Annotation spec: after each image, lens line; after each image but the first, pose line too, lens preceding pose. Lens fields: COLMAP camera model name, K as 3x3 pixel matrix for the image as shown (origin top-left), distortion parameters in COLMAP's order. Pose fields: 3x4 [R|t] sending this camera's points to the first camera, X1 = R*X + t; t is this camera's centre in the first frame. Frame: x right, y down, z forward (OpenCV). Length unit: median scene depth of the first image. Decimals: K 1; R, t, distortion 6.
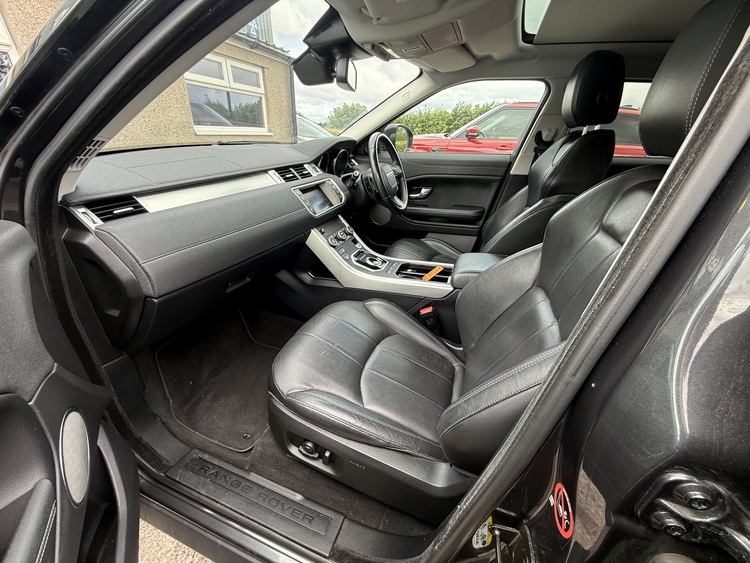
lens RADIAL K [[301.7, 0, 375.0], [0, 301.7, 281.5], [0, 0, 1]] dist [-0.000047, -0.000008]
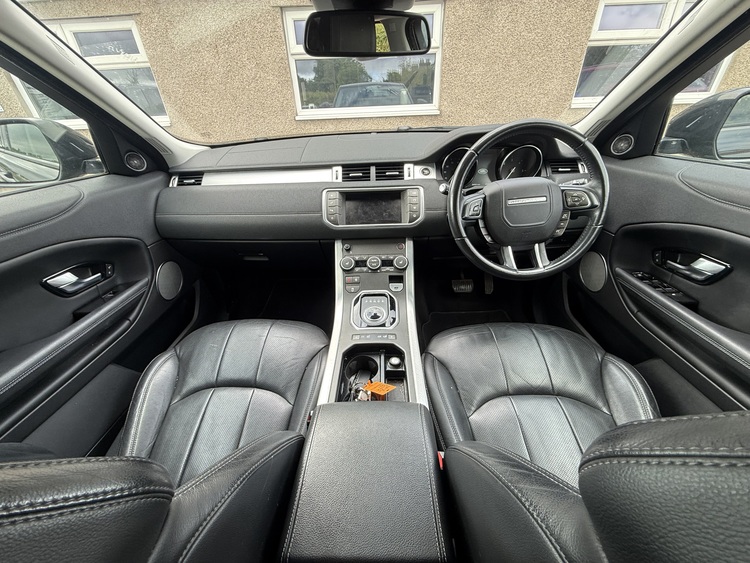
lens RADIAL K [[301.7, 0, 375.0], [0, 301.7, 281.5], [0, 0, 1]] dist [-0.000047, -0.000008]
pose [[0.262670, 0.456758, -0.849928, 0.616626], [-0.382653, 0.857940, 0.342805, -0.418415], [0.885766, 0.235183, 0.400134, 0.803450]]
